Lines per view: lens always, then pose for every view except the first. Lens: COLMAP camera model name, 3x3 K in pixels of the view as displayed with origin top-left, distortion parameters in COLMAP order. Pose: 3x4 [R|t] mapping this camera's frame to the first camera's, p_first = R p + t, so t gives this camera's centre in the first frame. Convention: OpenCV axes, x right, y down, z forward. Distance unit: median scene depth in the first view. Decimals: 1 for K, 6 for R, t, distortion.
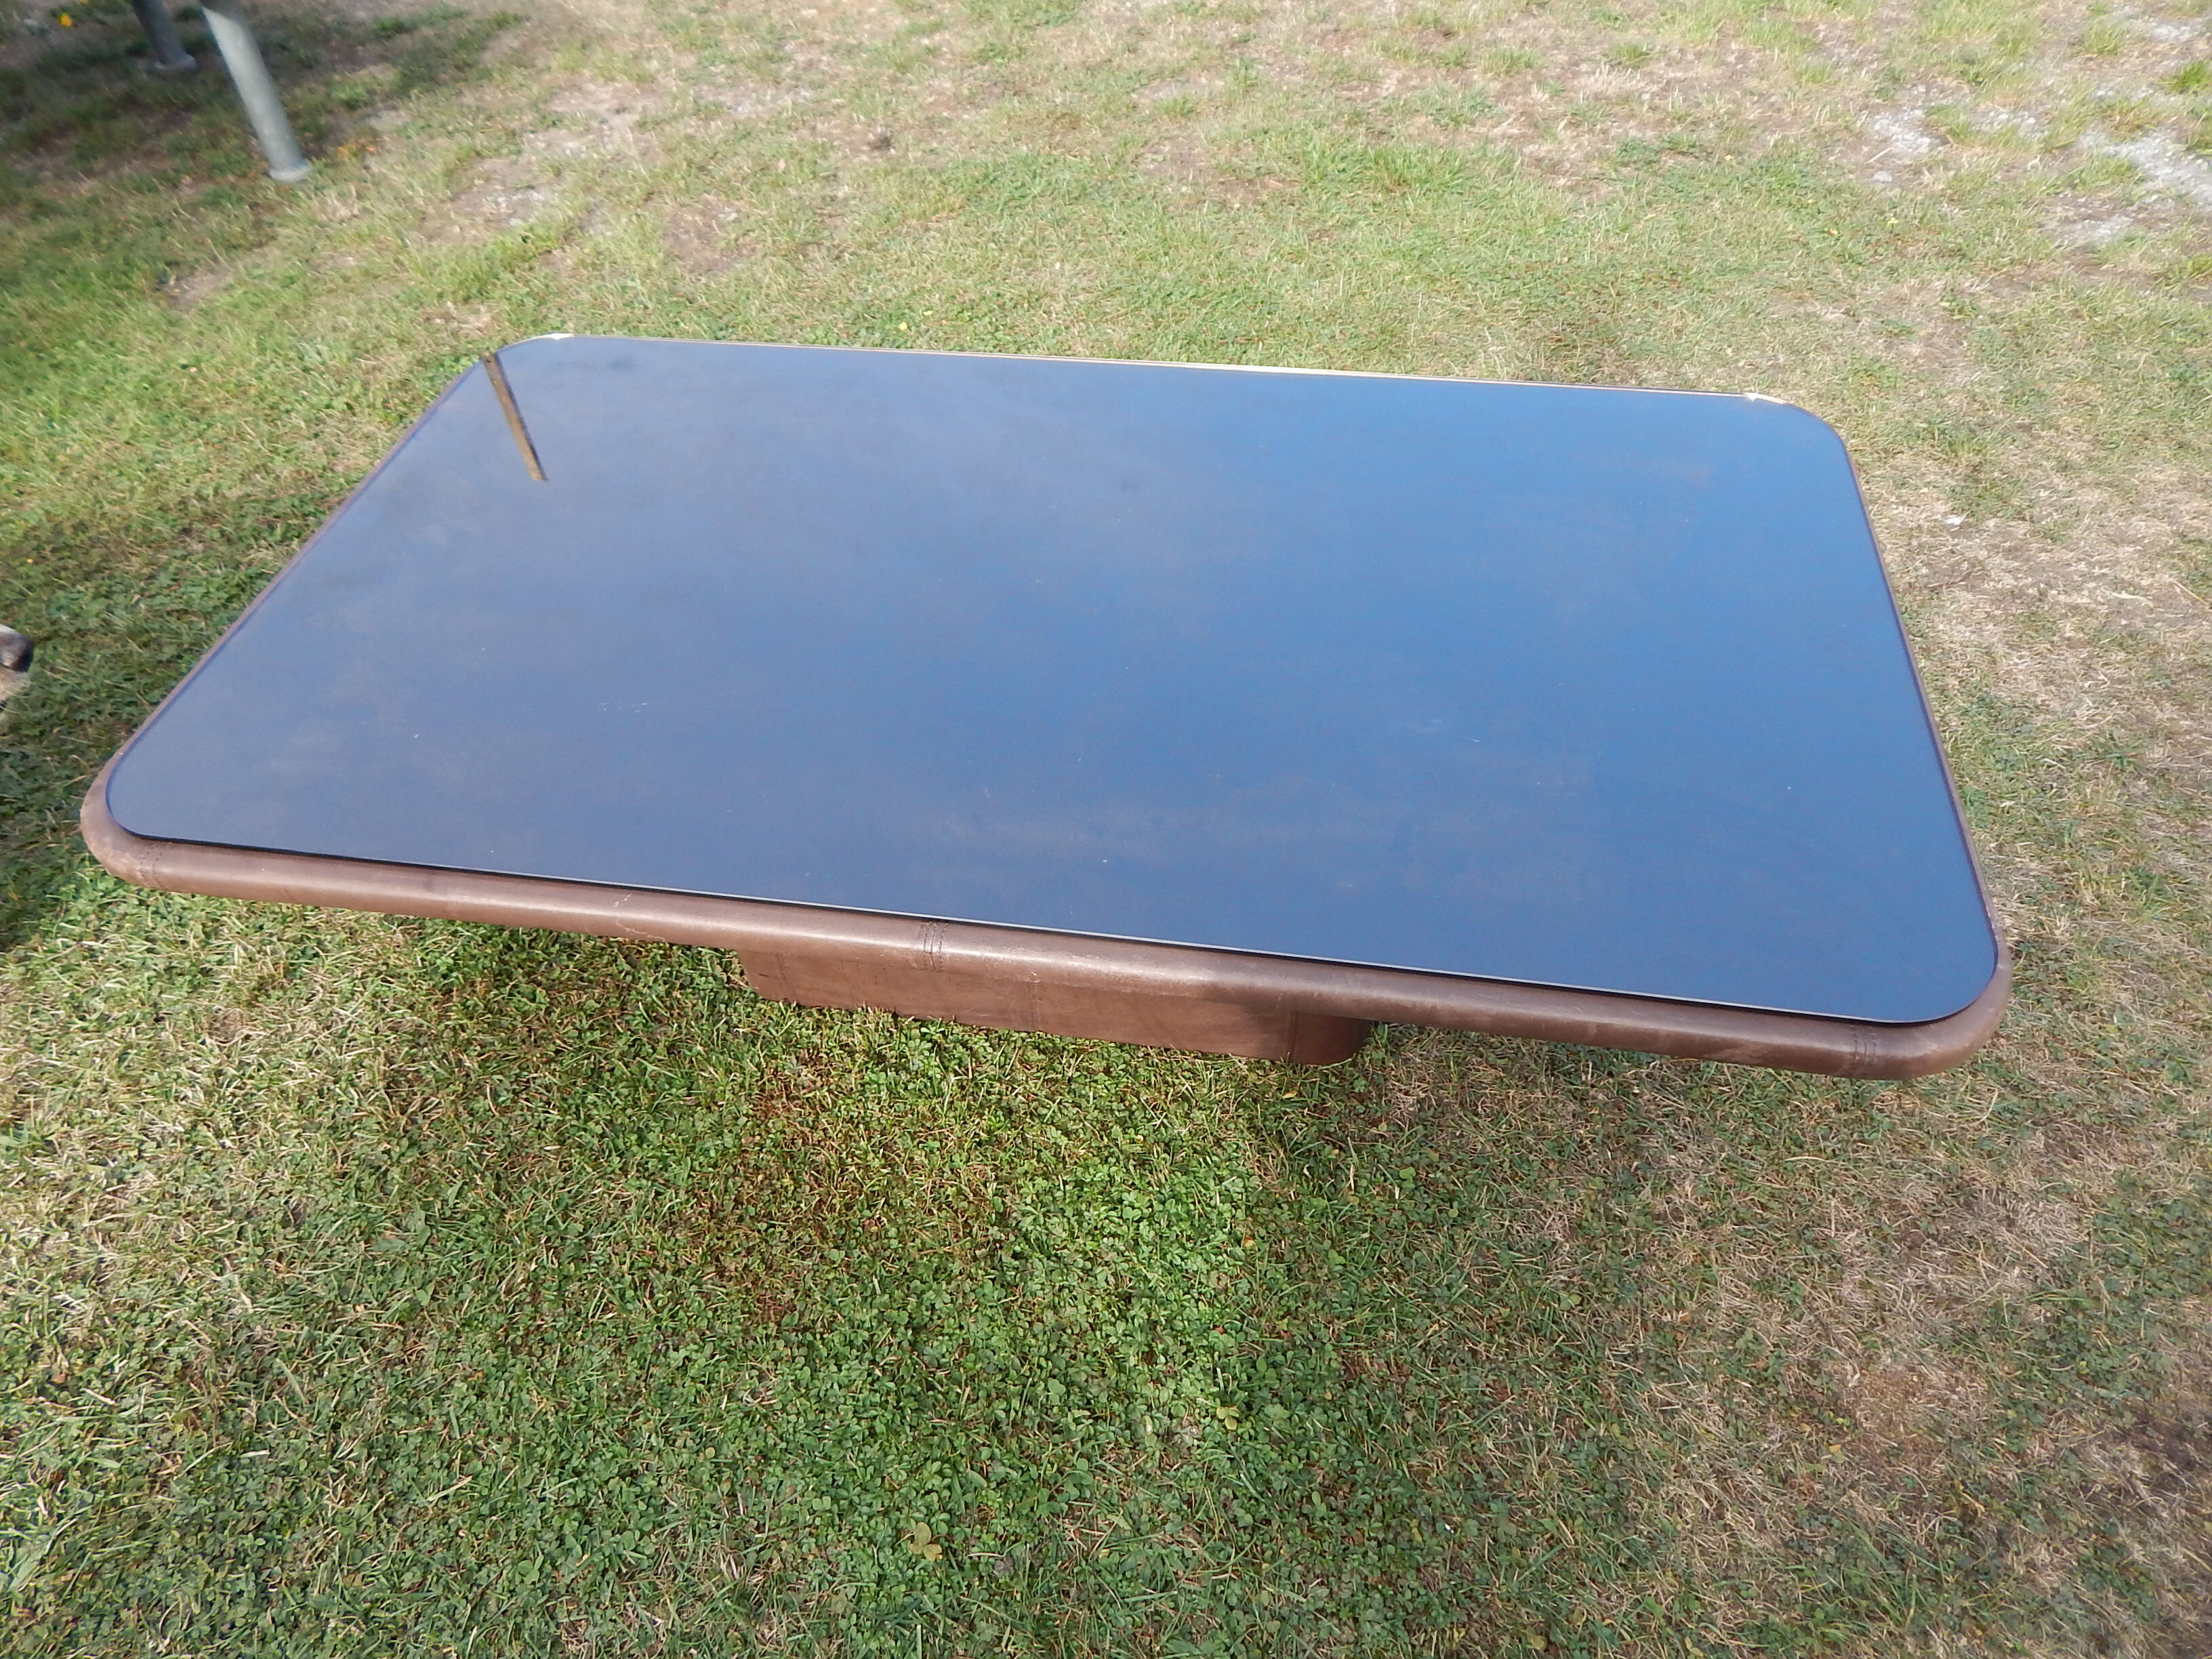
lens RADIAL K [[1452.7, 0, 1100.6], [0, 1452.7, 837.2], [0, 0, 1]] dist [-0.003931, 0.000143]
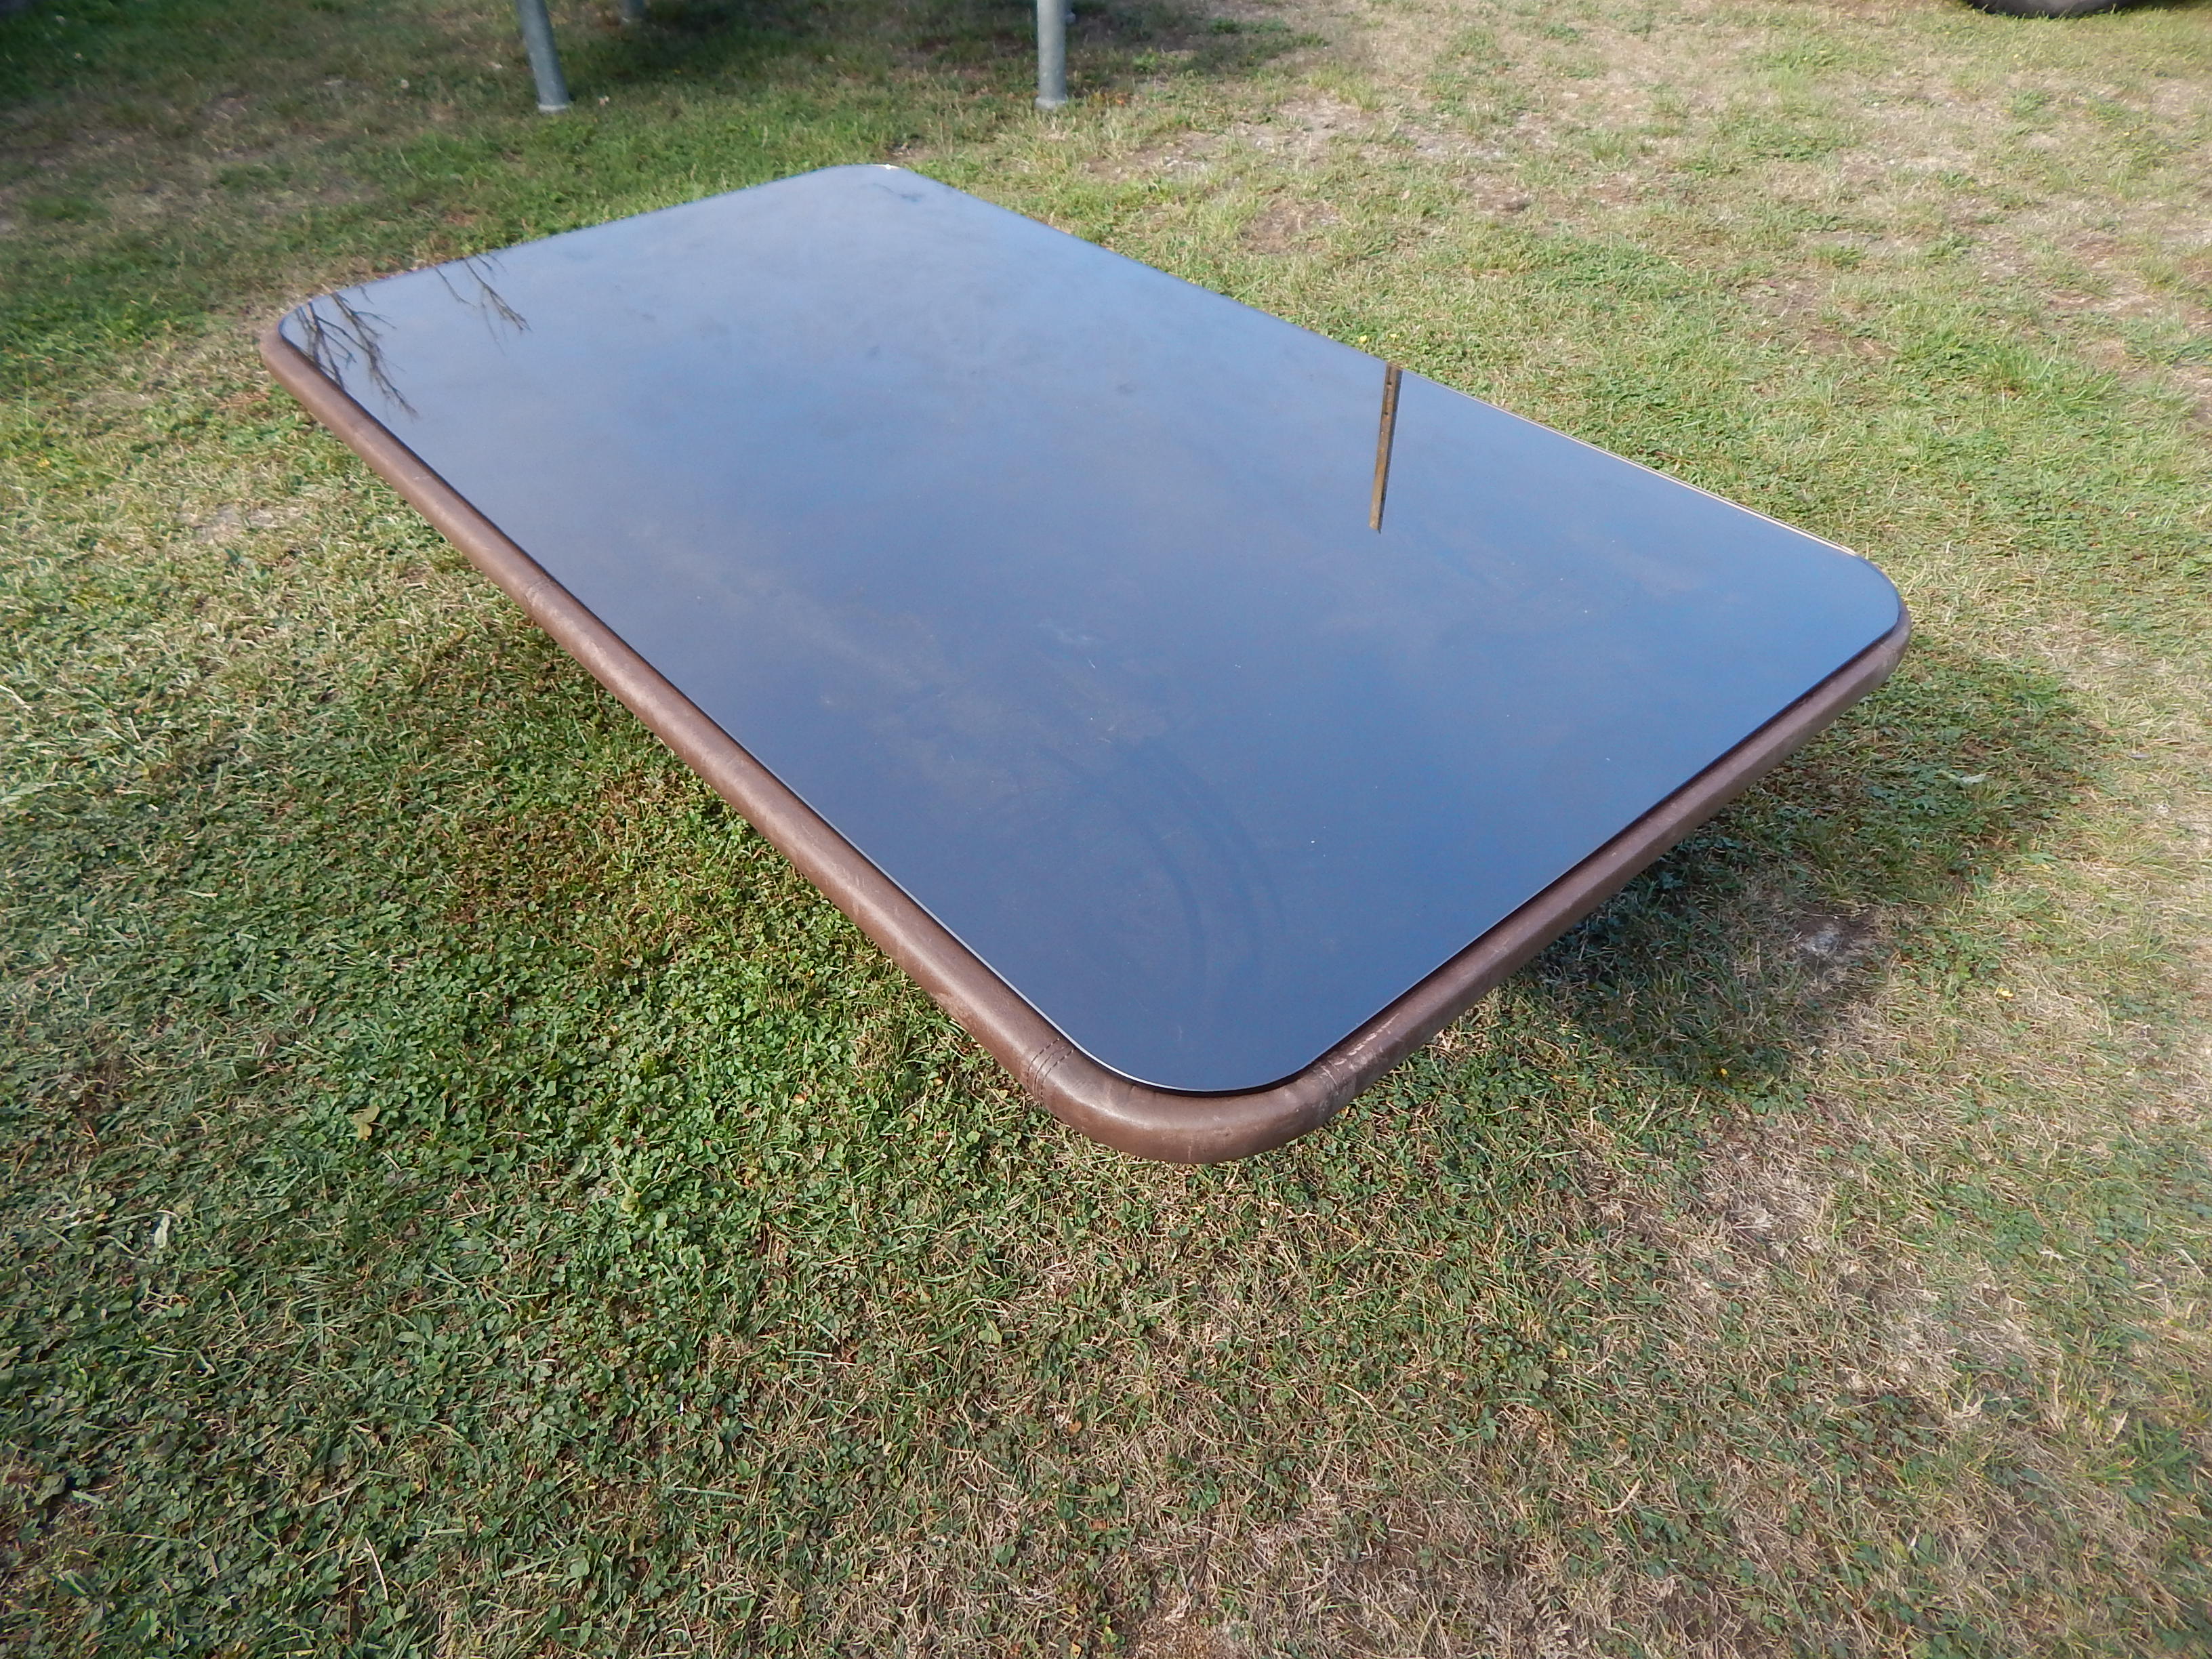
lens RADIAL K [[1452.7, 0, 1117.8], [0, 1452.7, 826.1], [0, 0, 1]] dist [-0.003931, 0.000143]
pose [[0.775952, 0.440989, -0.451030, 0.641013], [-0.479801, 0.876800, 0.031829, -0.014022], [0.409499, 0.191707, 0.891941, 0.192221]]
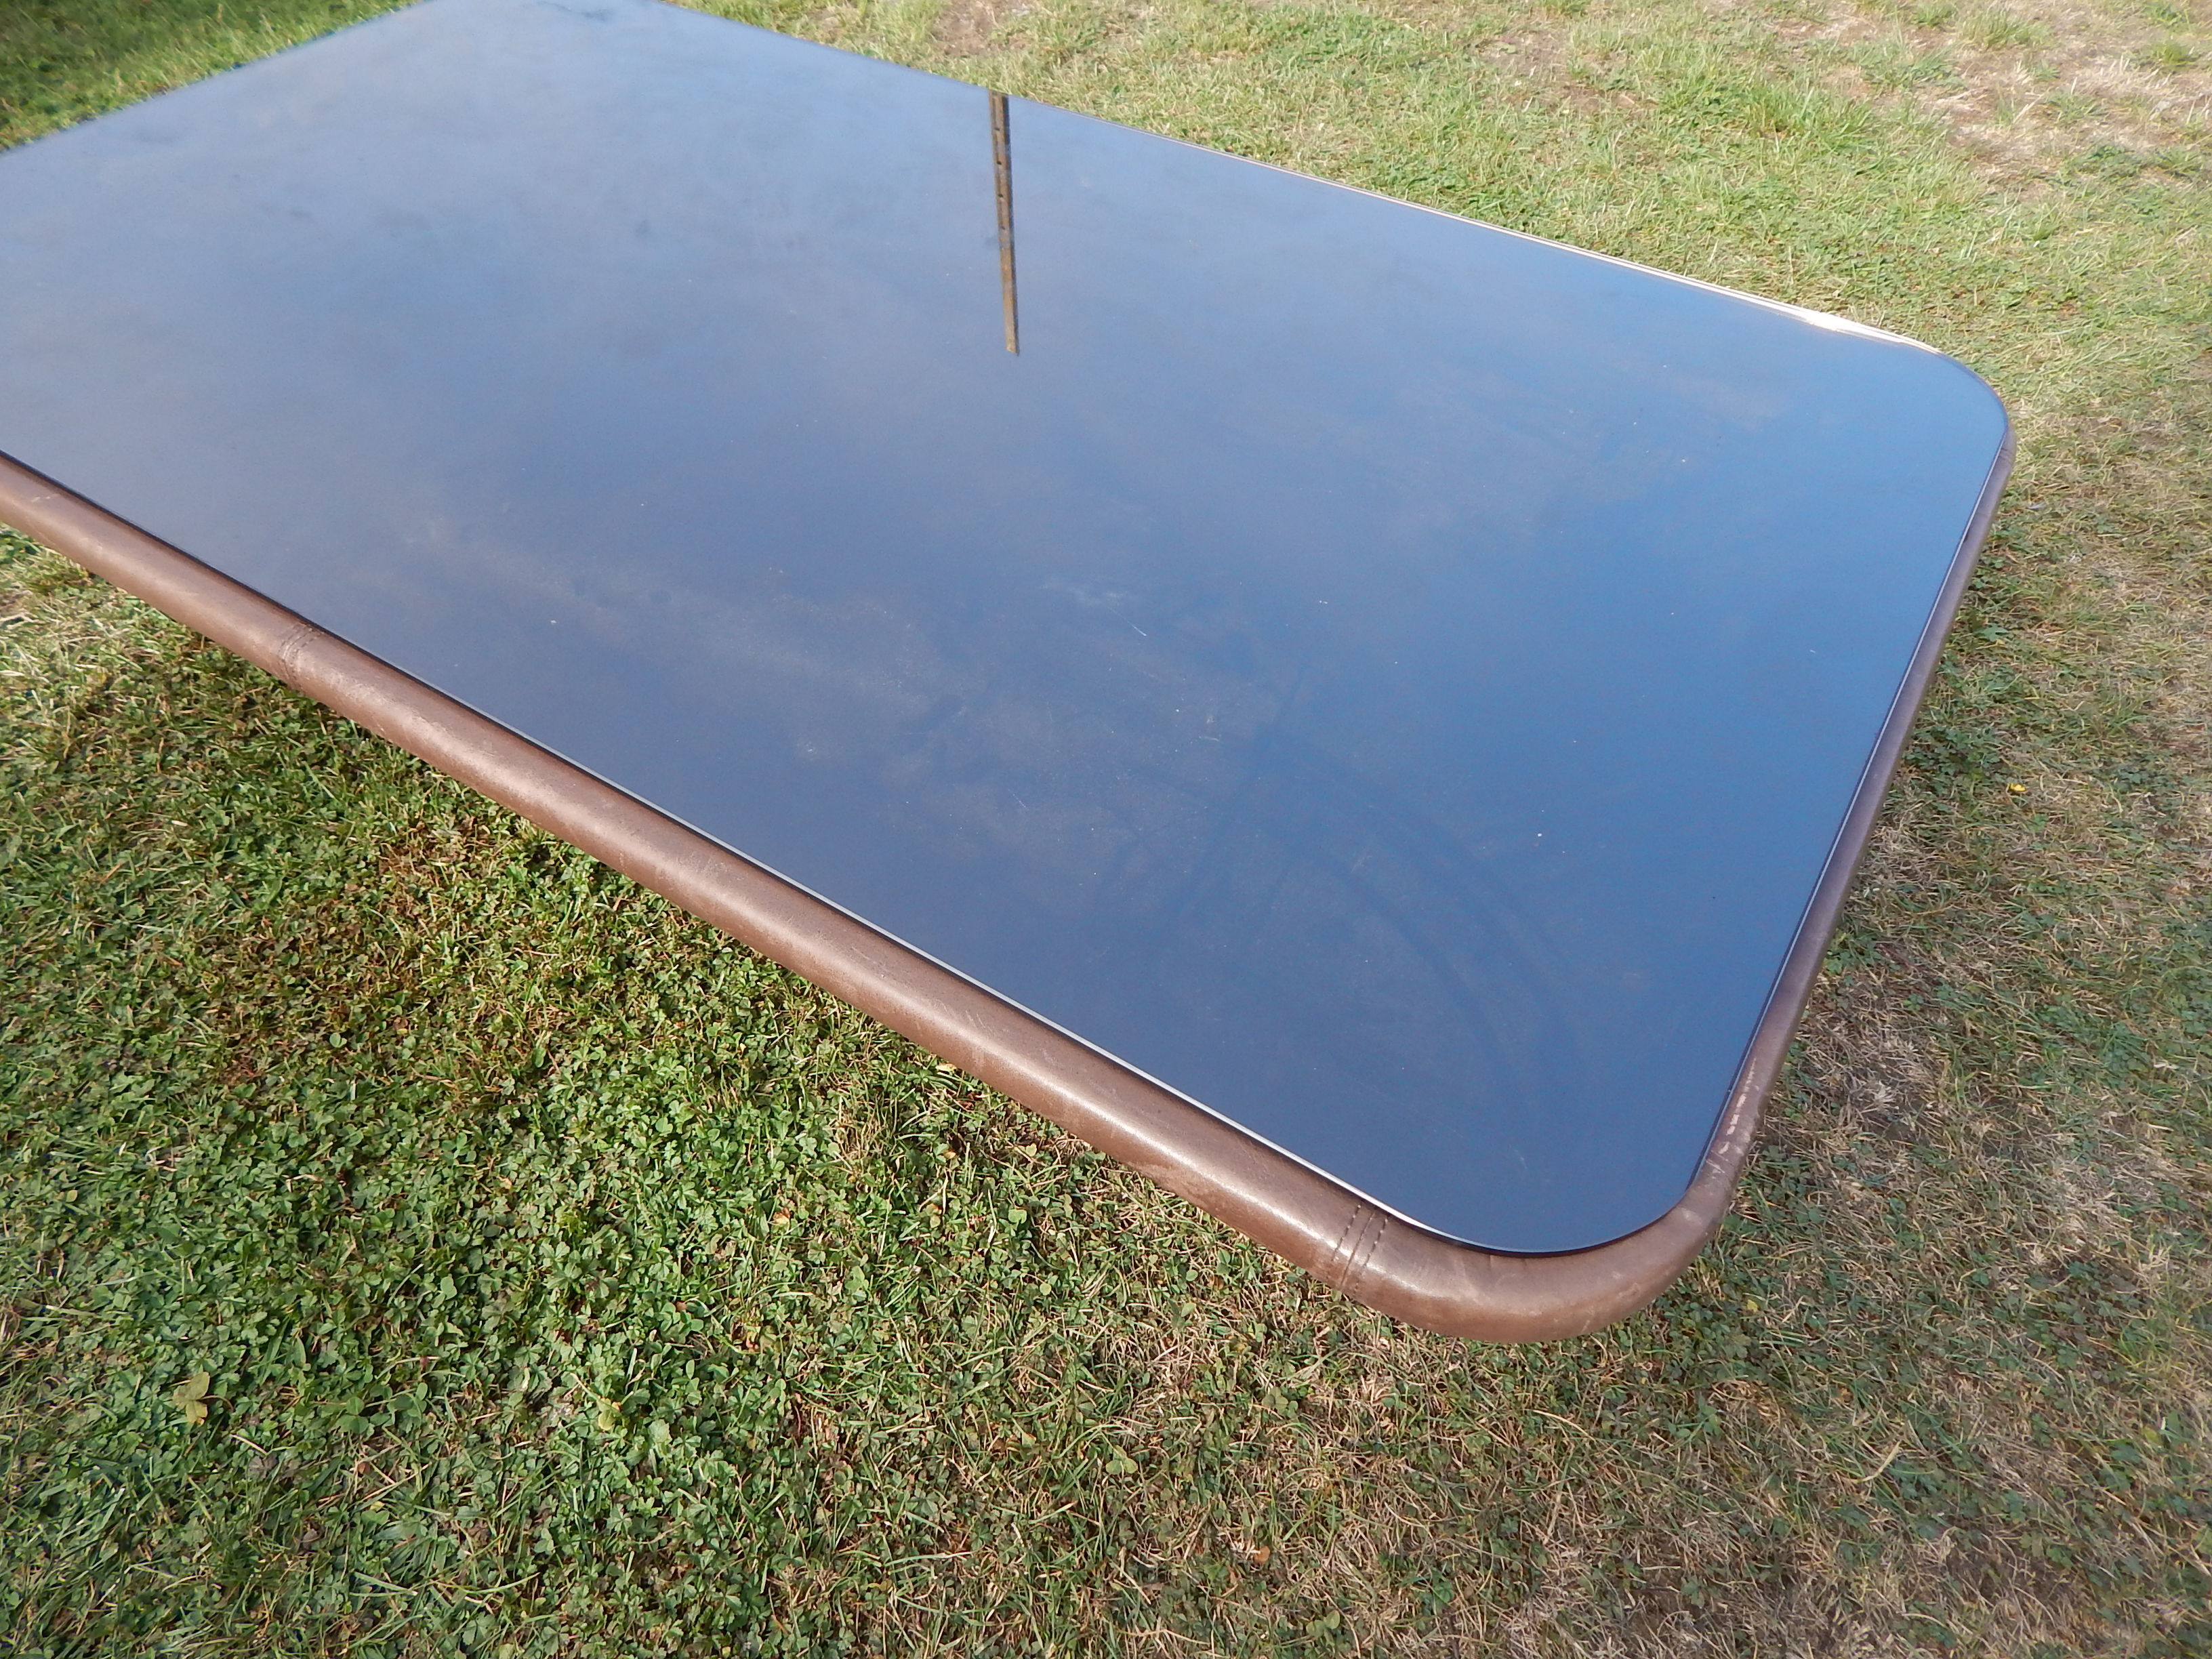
lens RADIAL K [[1452.7, 0, 1115.5], [0, 1452.7, 822.0], [0, 0, 1]] dist [-0.003931, 0.000143]
pose [[0.919385, 0.319382, -0.229623, 0.382338], [-0.317285, 0.947163, 0.047033, -0.010123], [0.232511, 0.029614, 0.972143, 0.300460]]
